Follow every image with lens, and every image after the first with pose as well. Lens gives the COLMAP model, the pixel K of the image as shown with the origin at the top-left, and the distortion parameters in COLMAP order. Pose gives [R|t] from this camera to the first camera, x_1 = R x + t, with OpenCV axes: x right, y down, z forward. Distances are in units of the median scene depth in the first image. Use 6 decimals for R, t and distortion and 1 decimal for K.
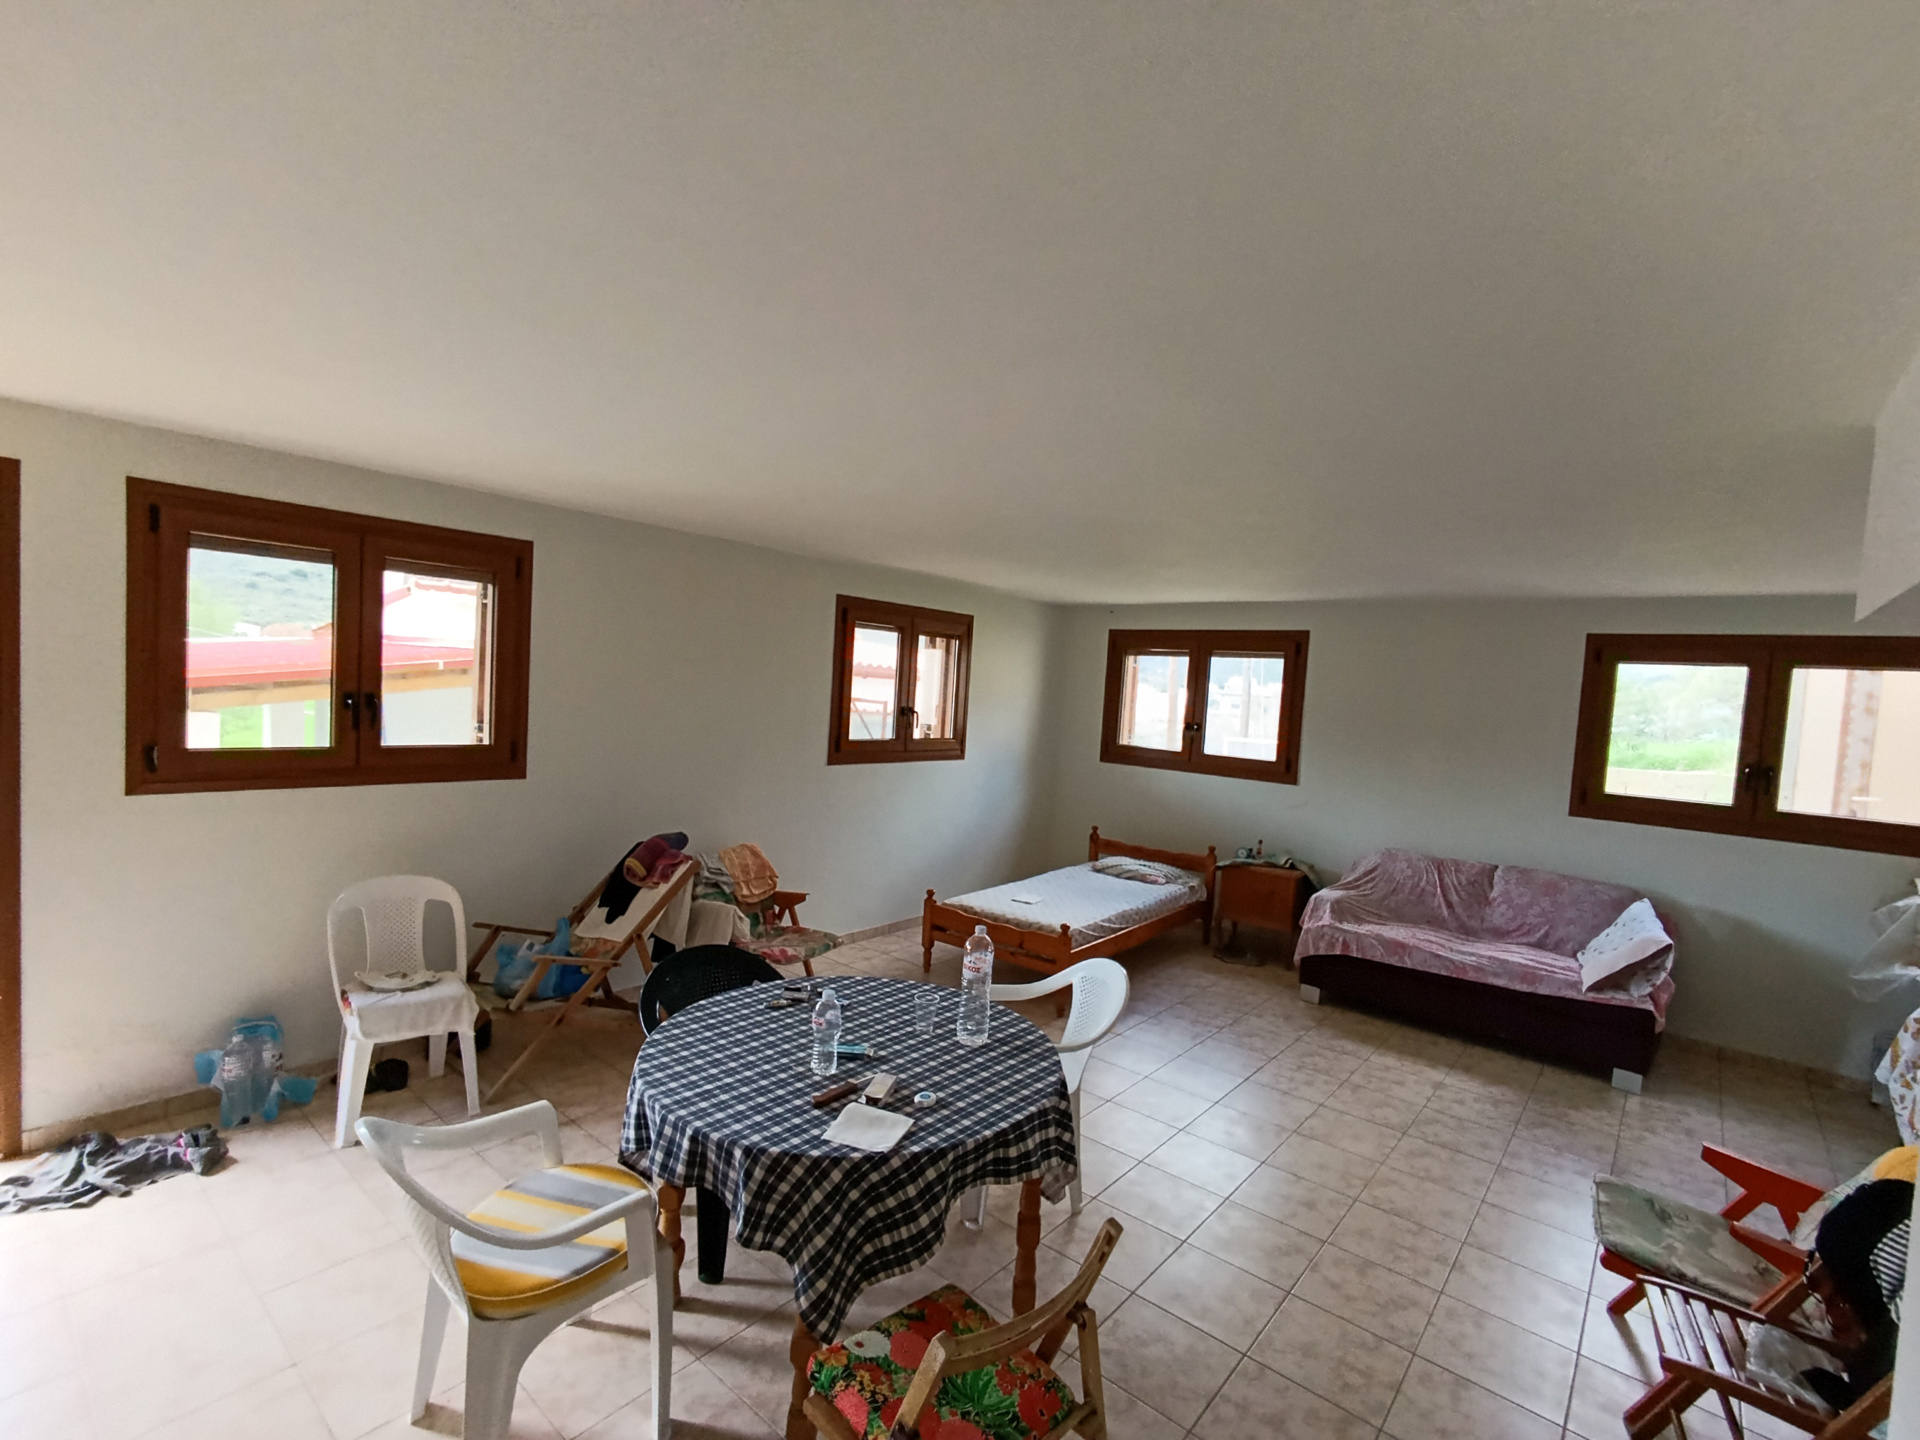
lens RADIAL K [[859.9, 0, 970.1], [0, 859.9, 726.6], [0, 0, 1]] dist [0.015600, 0.000155]
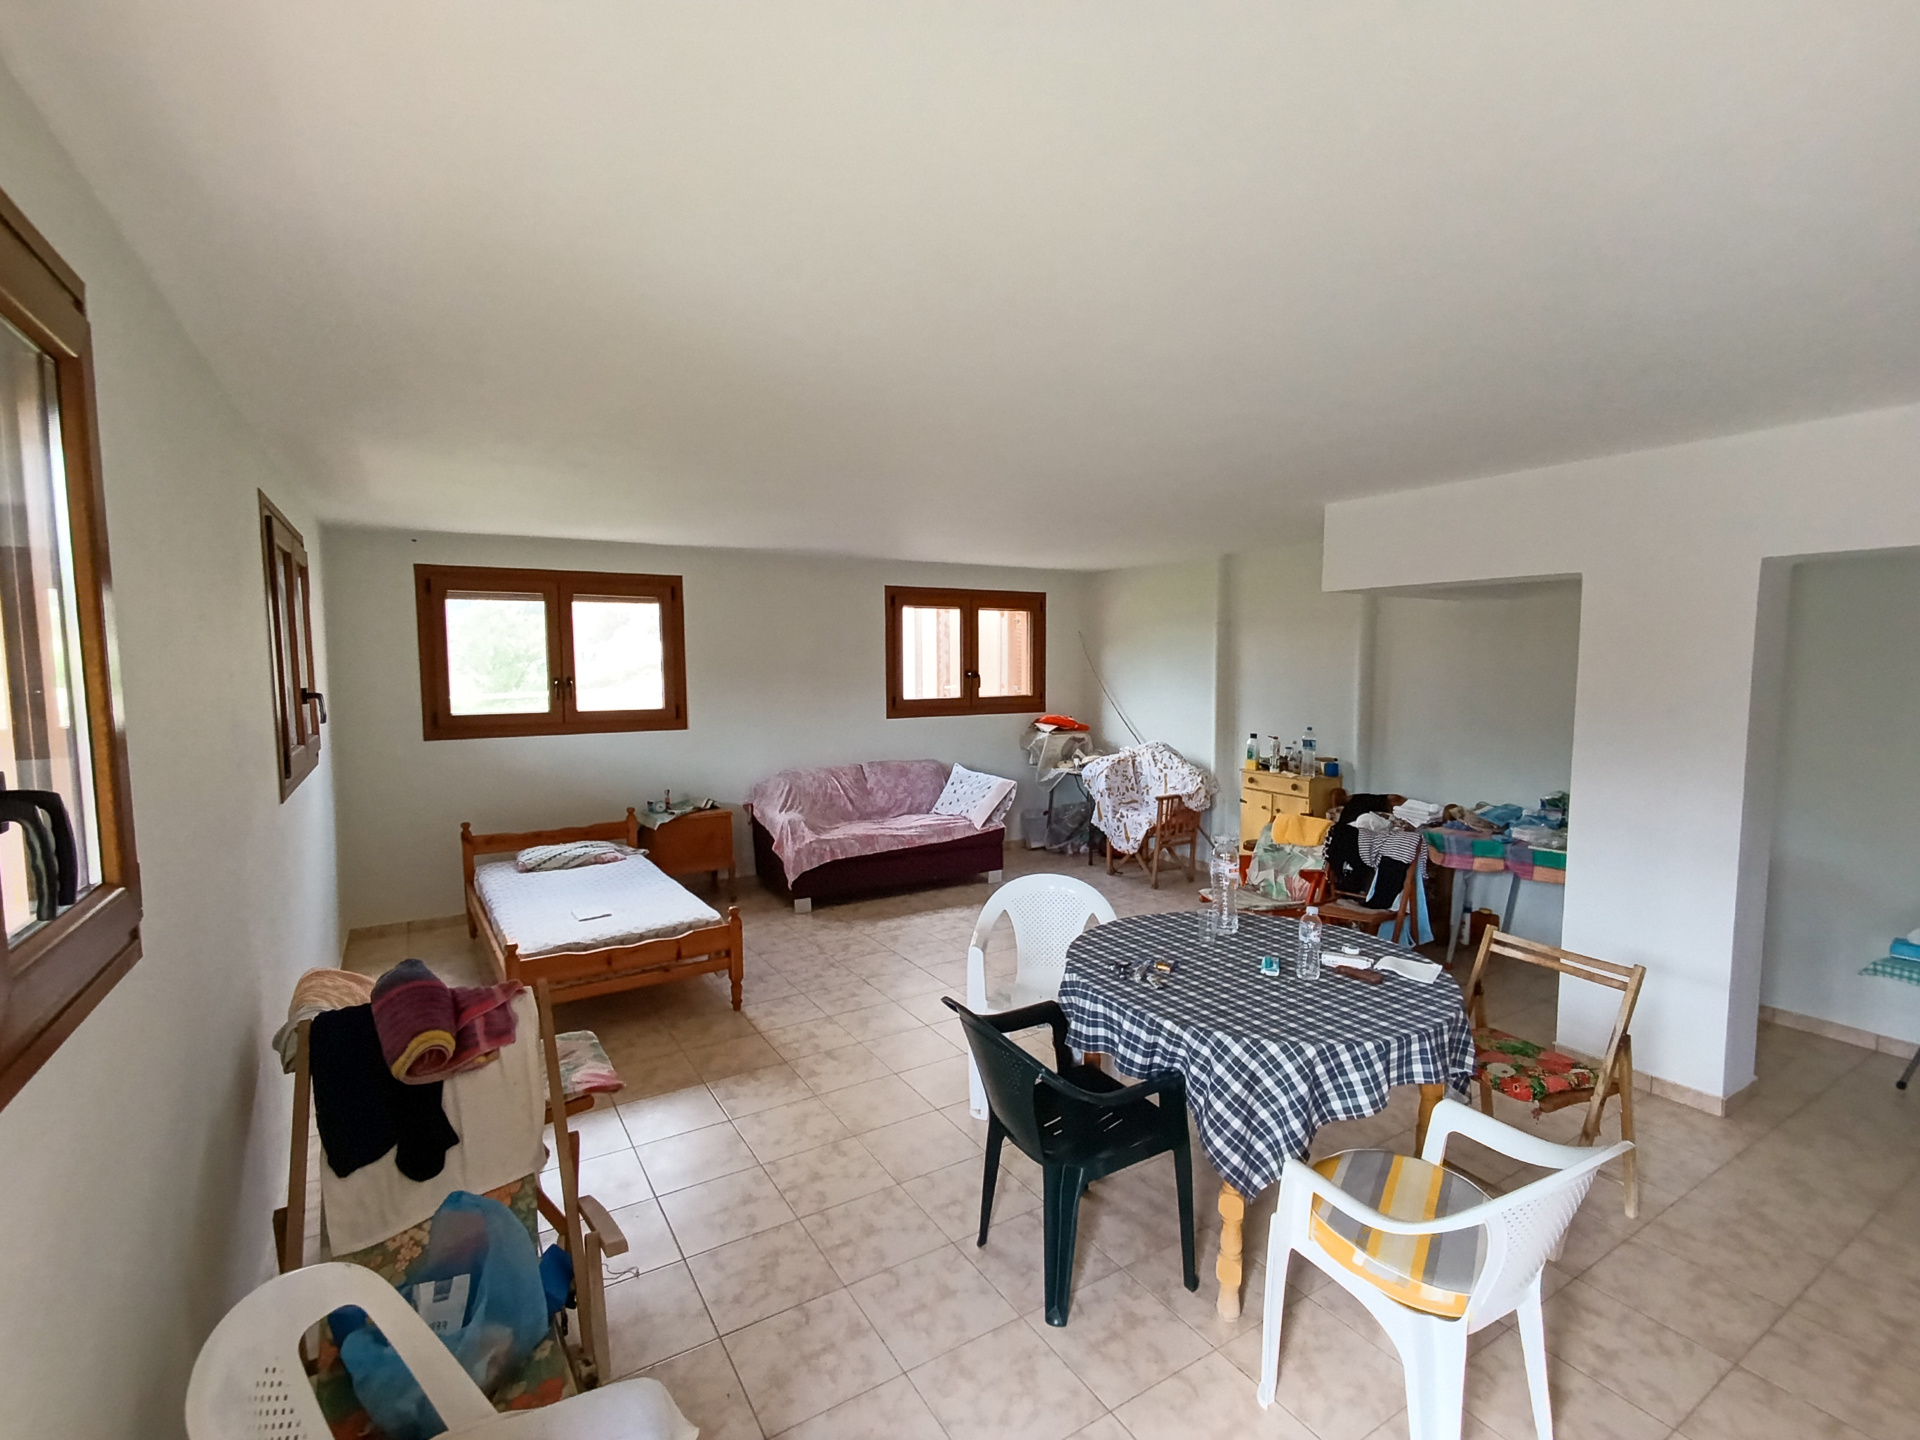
lens RADIAL K [[859.9, 0, 970.1], [0, 859.9, 726.6], [0, 0, 1]] dist [0.015600, 0.000155]
pose [[0.349484, -0.141498, 0.926196, -0.537559], [0.069838, 0.989715, 0.124849, -0.046513], [-0.934336, 0.021051, 0.355772, 0.393473]]
